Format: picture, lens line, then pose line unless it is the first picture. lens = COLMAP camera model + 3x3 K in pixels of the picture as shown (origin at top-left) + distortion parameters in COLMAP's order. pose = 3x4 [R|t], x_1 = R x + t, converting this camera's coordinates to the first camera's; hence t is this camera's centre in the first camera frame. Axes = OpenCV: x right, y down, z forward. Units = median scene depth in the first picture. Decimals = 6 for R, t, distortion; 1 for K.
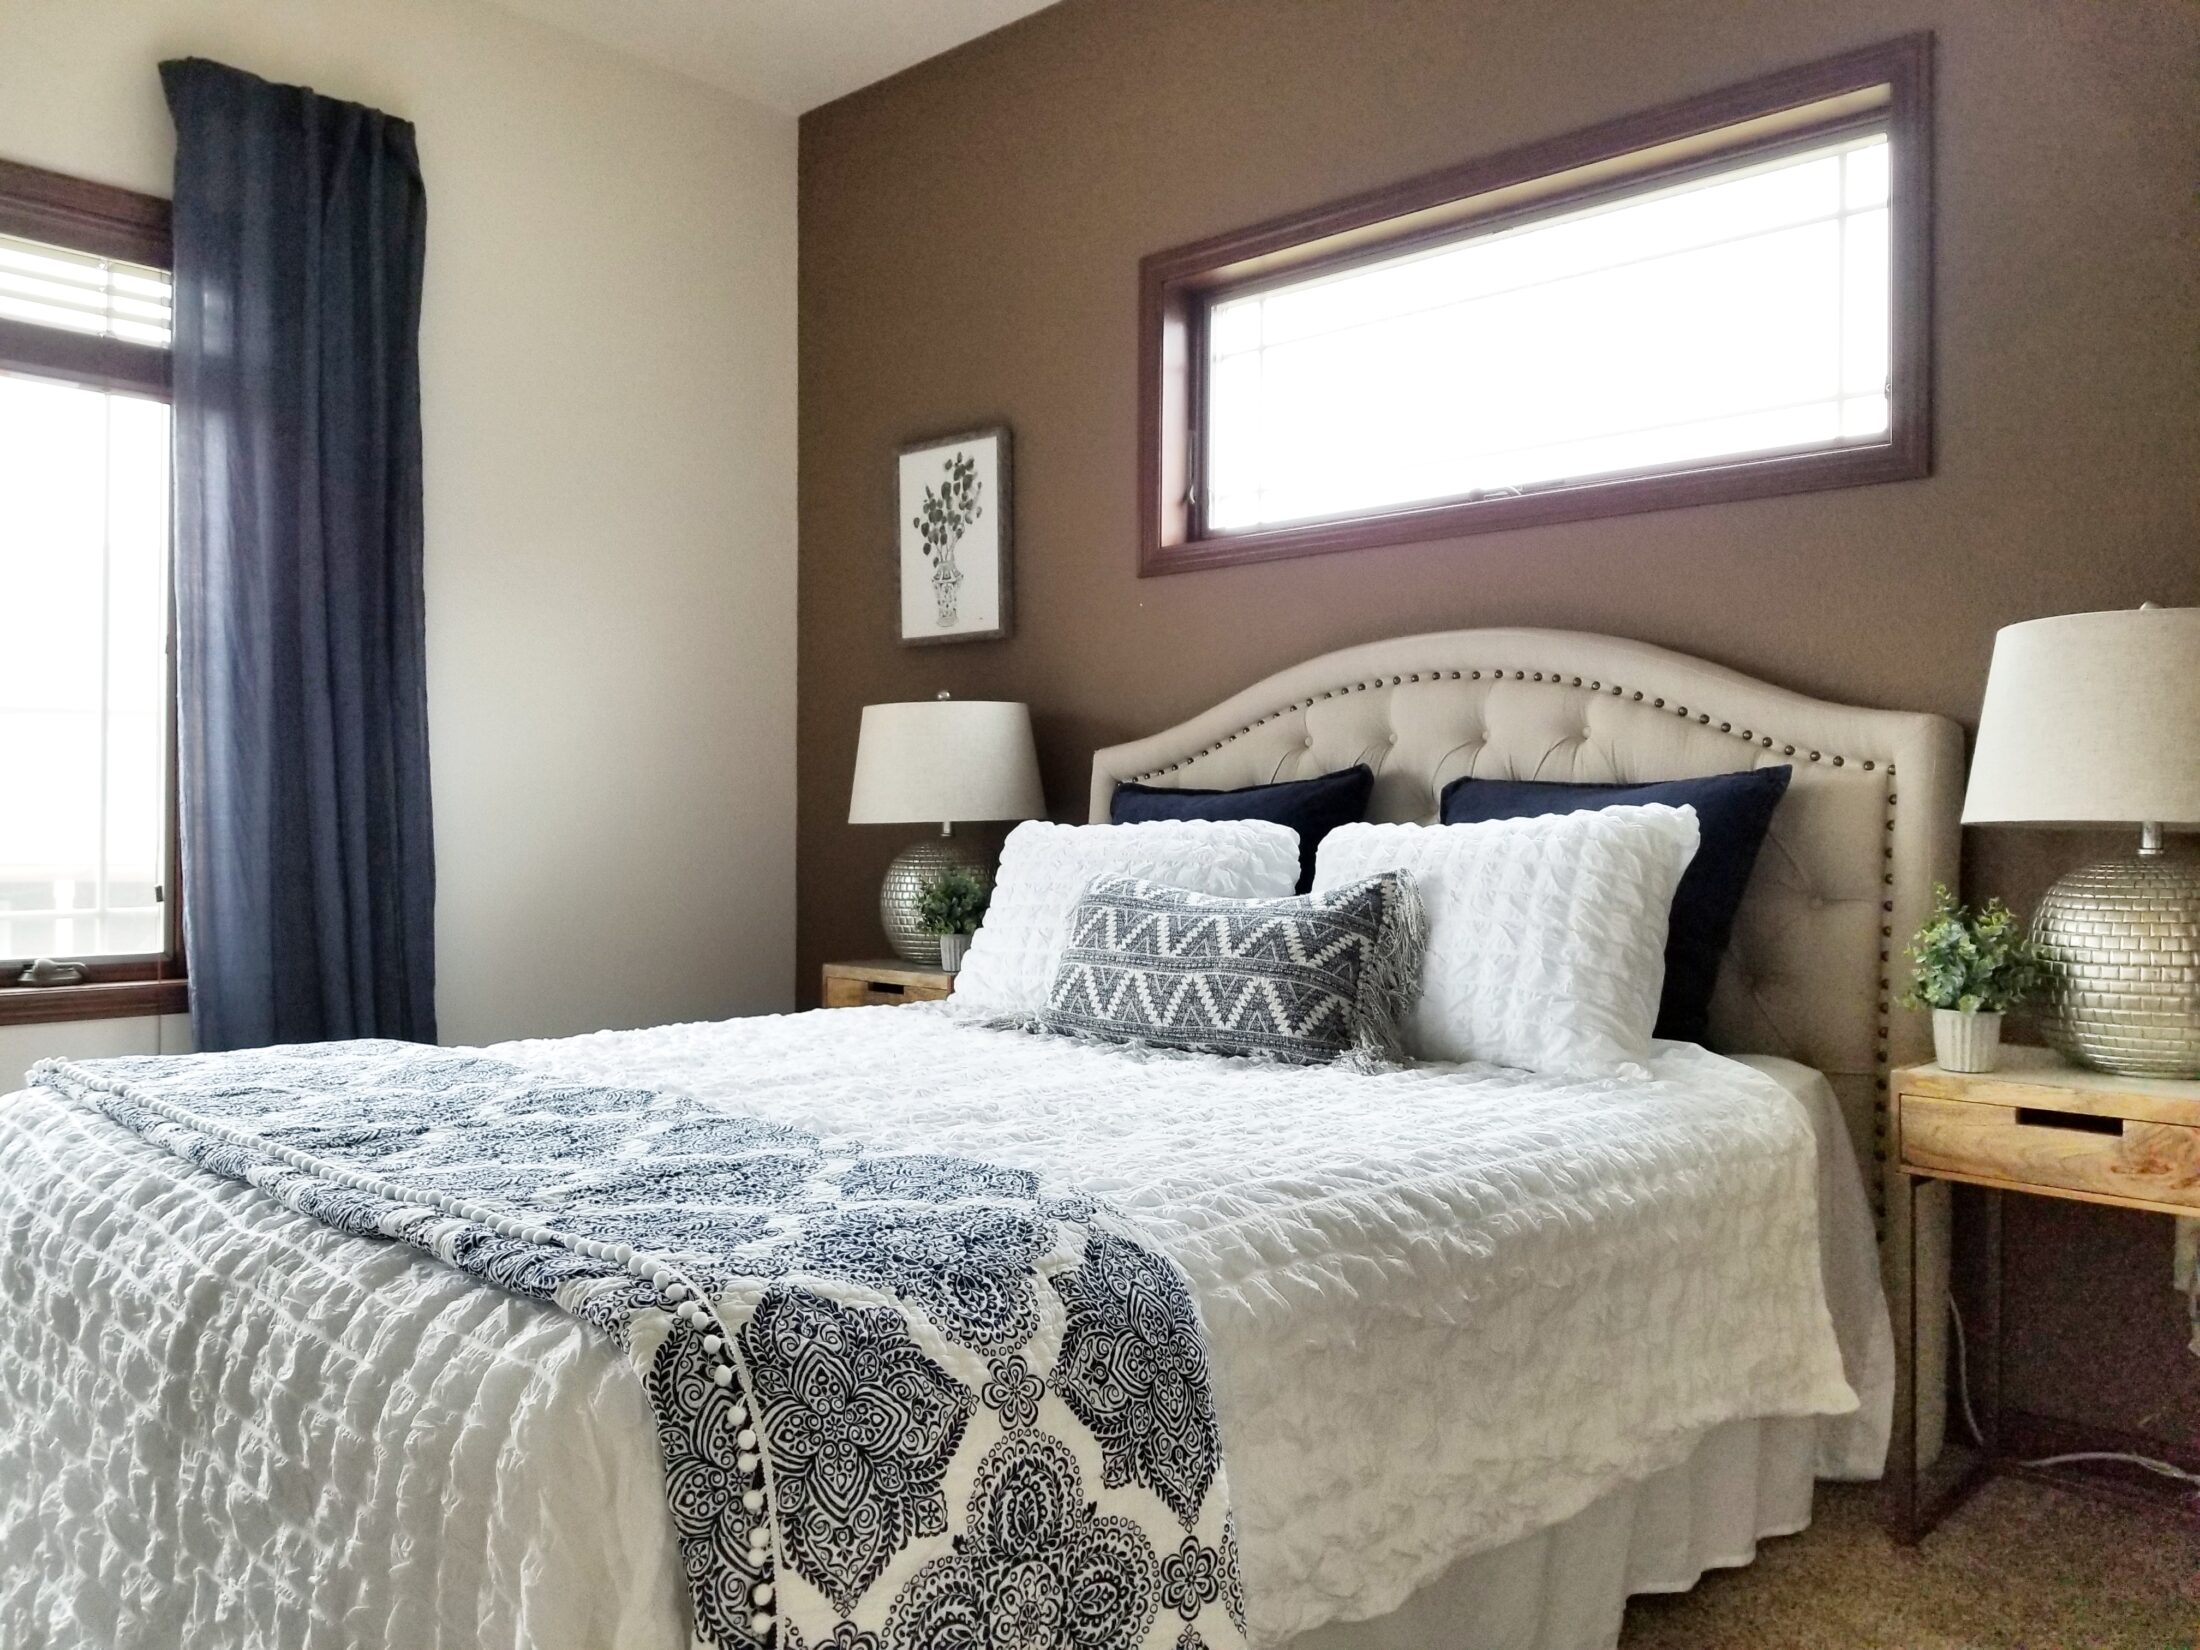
lens RADIAL K [[1693.8, 0, 1087.5], [0, 1693.8, 828.8], [0, 0, 1]] dist [0.065132, -0.024975]
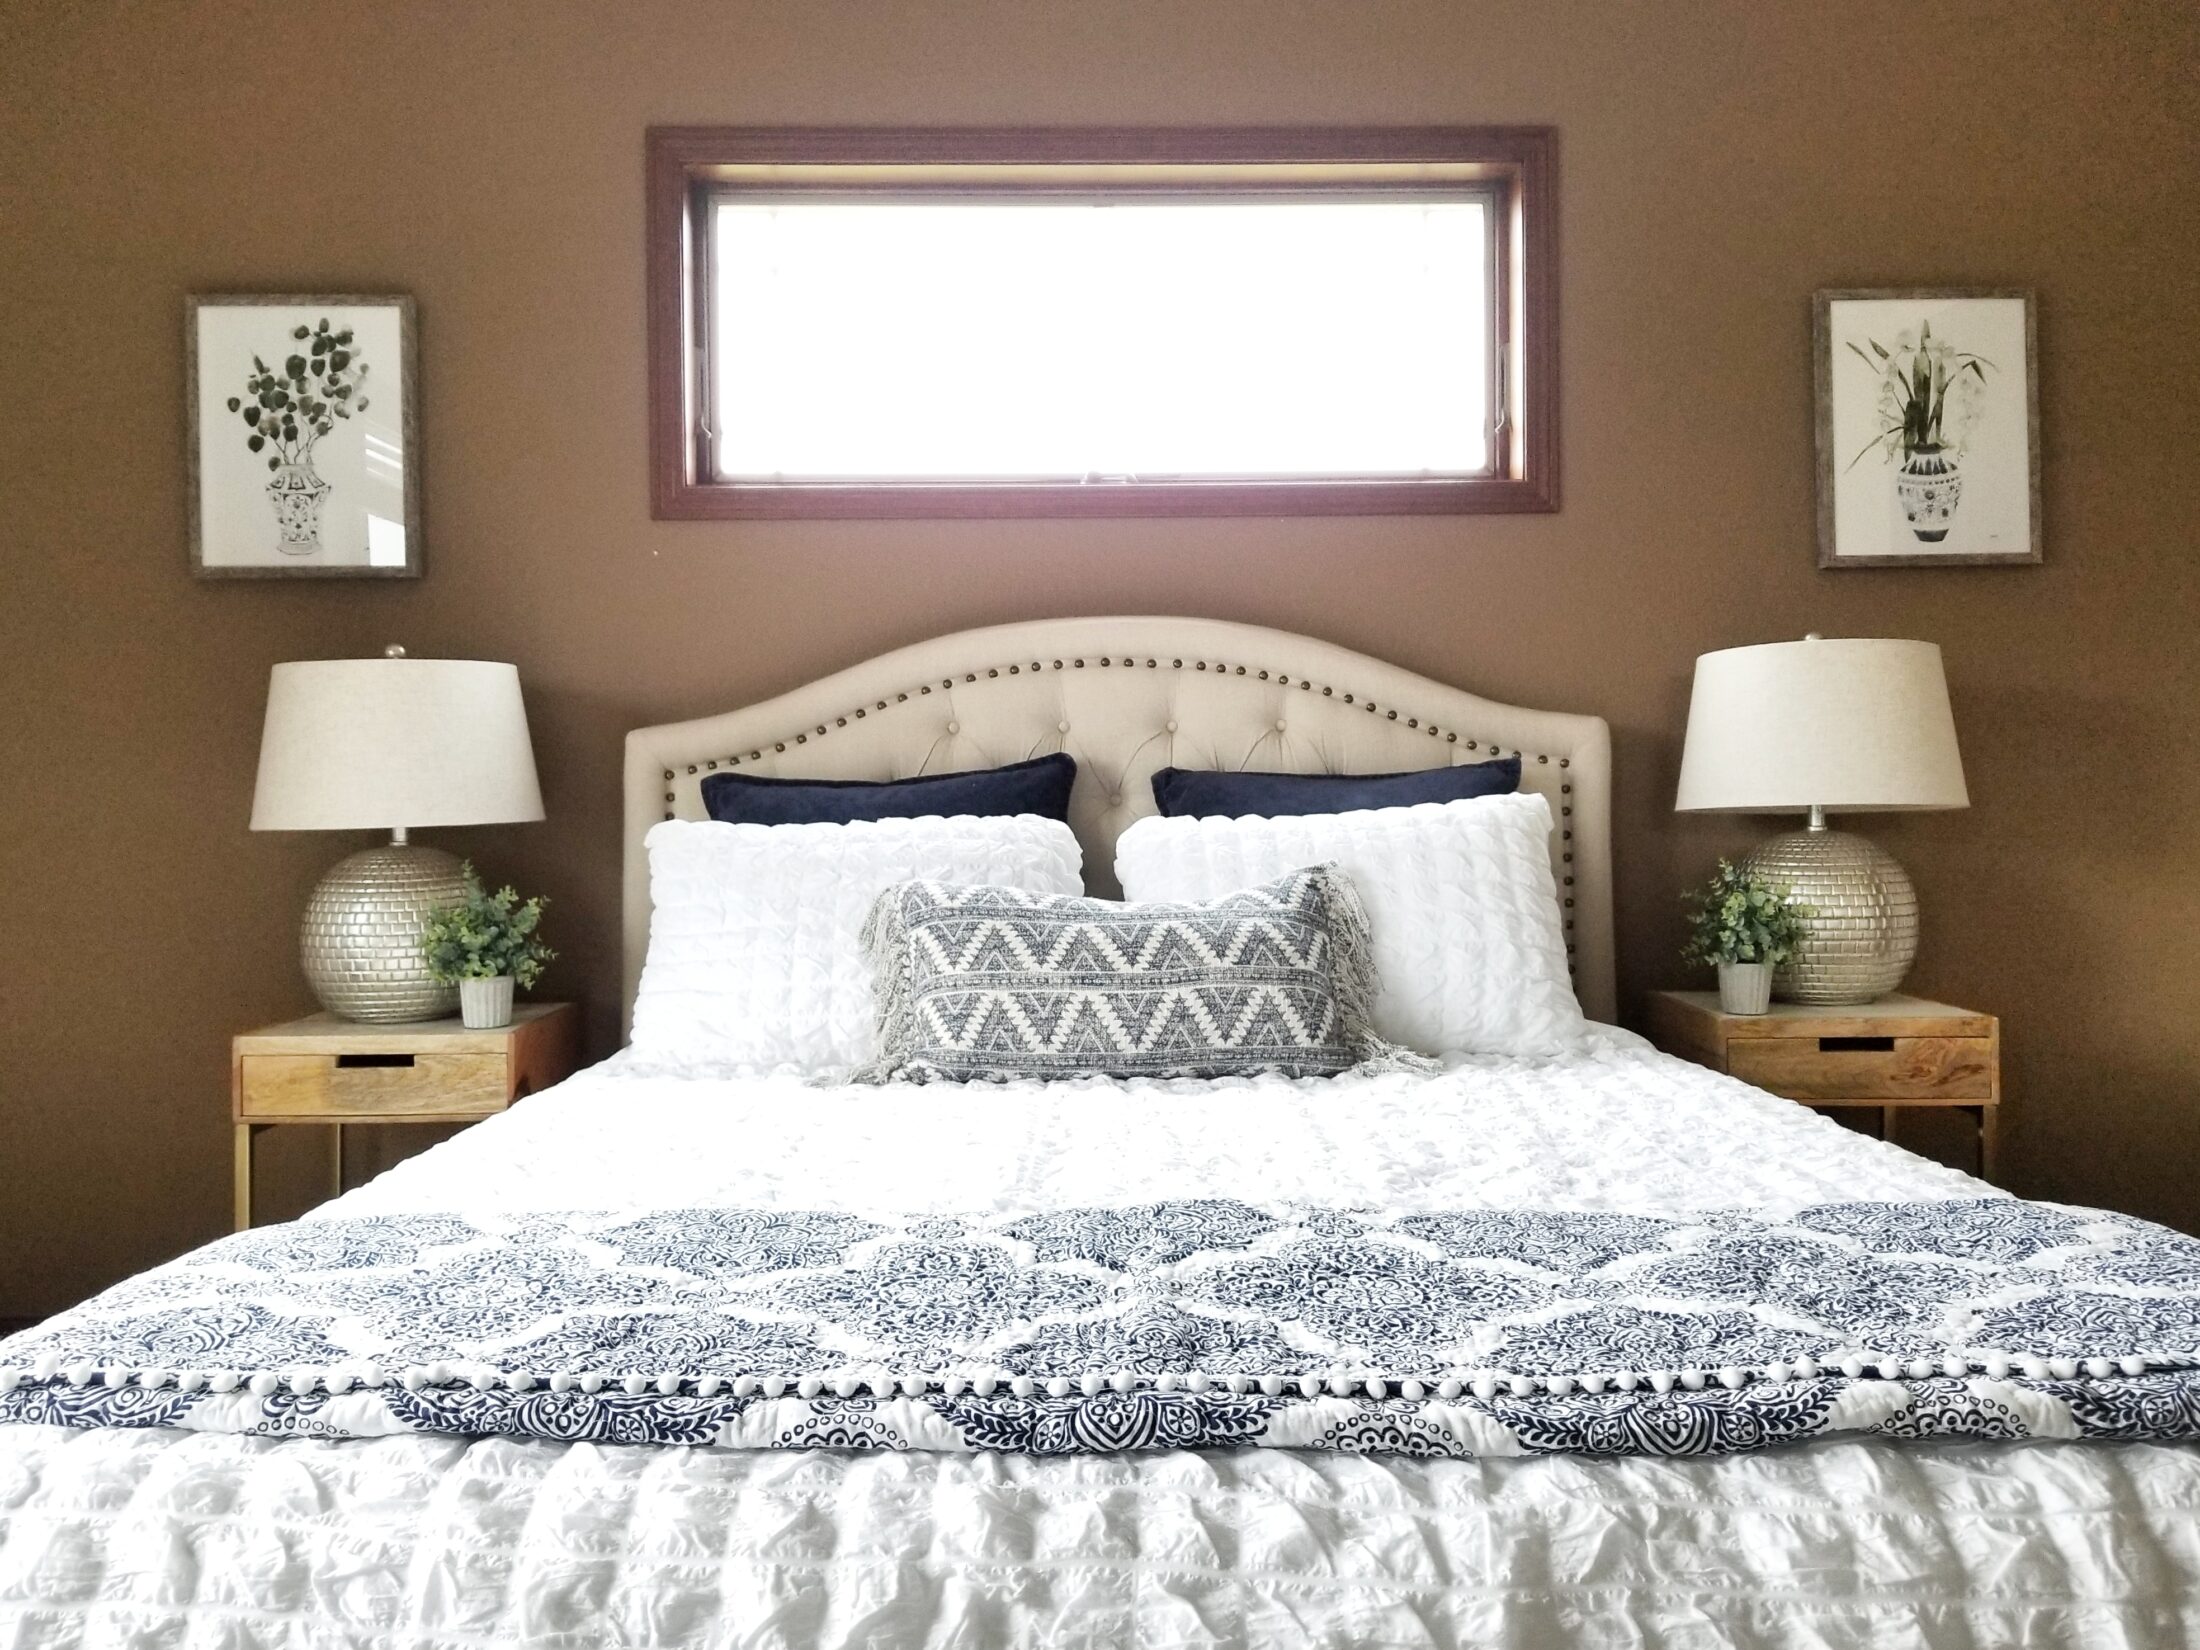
lens RADIAL K [[1693.8, 0, 1097.8], [0, 1693.8, 826.2], [0, 0, 1]] dist [0.065132, -0.024975]
pose [[0.726380, -0.013738, 0.687156, -0.479478], [0.017891, 0.999839, 0.001076, 0.000717], [-0.687060, 0.011512, 0.726509, 0.338057]]
